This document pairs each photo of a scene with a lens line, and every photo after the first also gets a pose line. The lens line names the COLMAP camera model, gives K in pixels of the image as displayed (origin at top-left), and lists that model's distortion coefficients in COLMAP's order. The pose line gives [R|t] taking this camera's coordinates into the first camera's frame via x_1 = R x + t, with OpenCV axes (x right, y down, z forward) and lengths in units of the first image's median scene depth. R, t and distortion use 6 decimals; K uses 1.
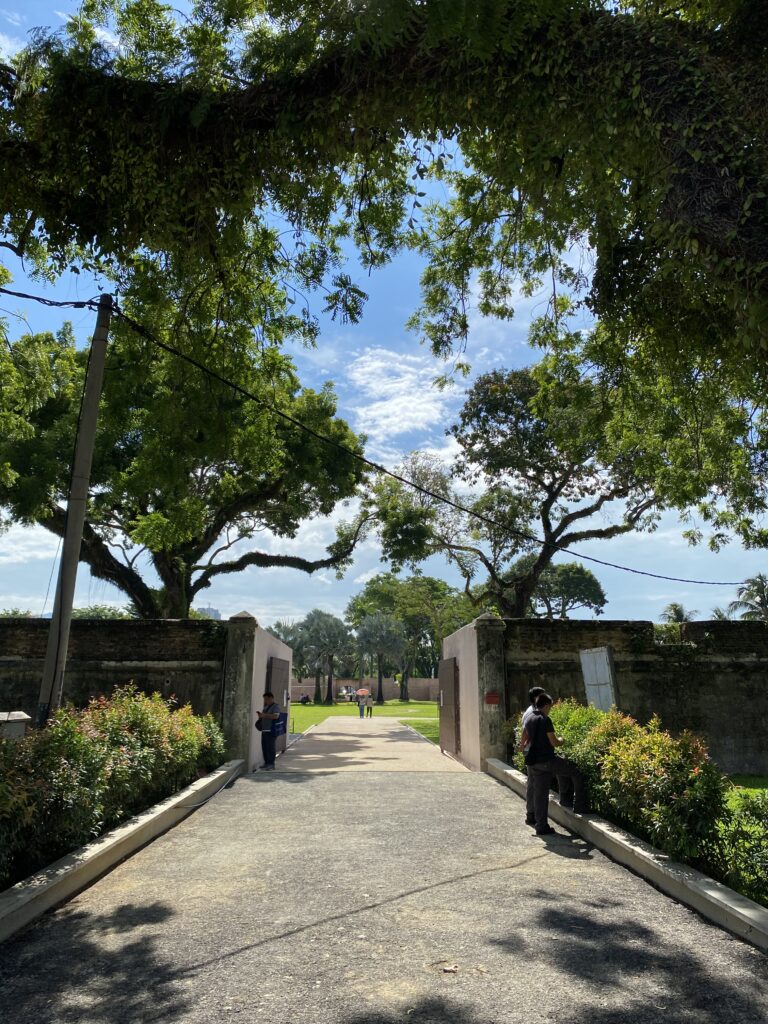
lens RADIAL K [[778.1, 0, 384.0], [0, 778.1, 512.0], [0, 0, 1]] dist [-0.007067, -0.005451]
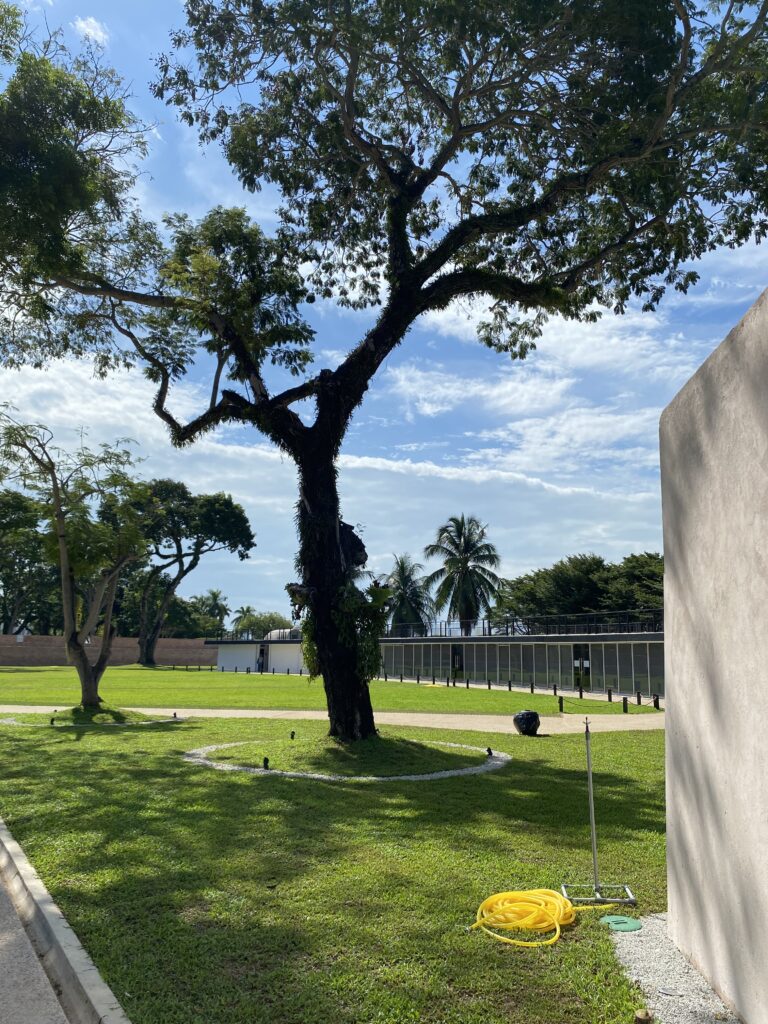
lens RADIAL K [[778.1, 0, 384.0], [0, 778.1, 512.0], [0, 0, 1]] dist [-0.007067, -0.005451]
pose [[0.870397, 0.091108, 0.483848, 0.009151], [-0.114341, 0.993266, 0.018659, 0.071339], [-0.478890, -0.071564, 0.874953, 0.312007]]
